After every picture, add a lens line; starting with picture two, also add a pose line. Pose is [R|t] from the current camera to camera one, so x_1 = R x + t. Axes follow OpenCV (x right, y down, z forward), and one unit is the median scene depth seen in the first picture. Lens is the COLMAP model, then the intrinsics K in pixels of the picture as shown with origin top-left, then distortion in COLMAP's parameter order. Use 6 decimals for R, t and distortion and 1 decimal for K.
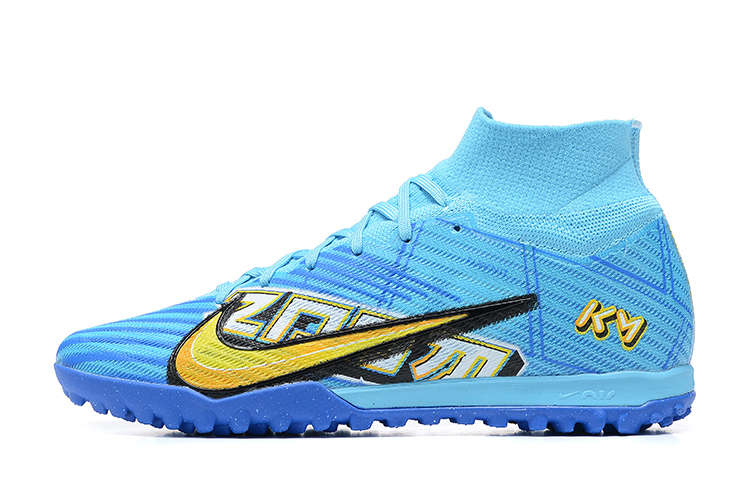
lens RADIAL K [[2269.5, 0, 375.0], [0, 2269.5, 250.0], [0, 0, 1]] dist [0.033593, 0.191055]
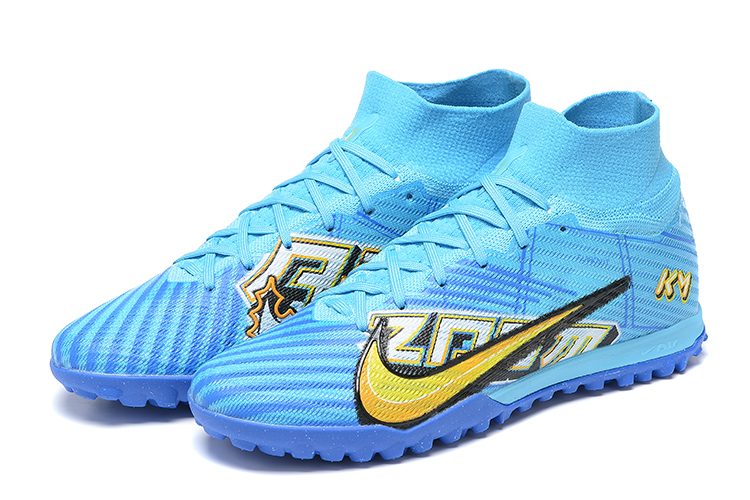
lens RADIAL K [[2269.5, 0, 375.0], [0, 2269.5, 250.0], [0, 0, 1]] dist [0.033593, 0.191055]
pose [[0.820280, -0.198421, 0.536442, -0.640230], [0.035028, 0.953564, 0.299145, -0.336956], [-0.570889, -0.226592, 0.789140, 0.176061]]
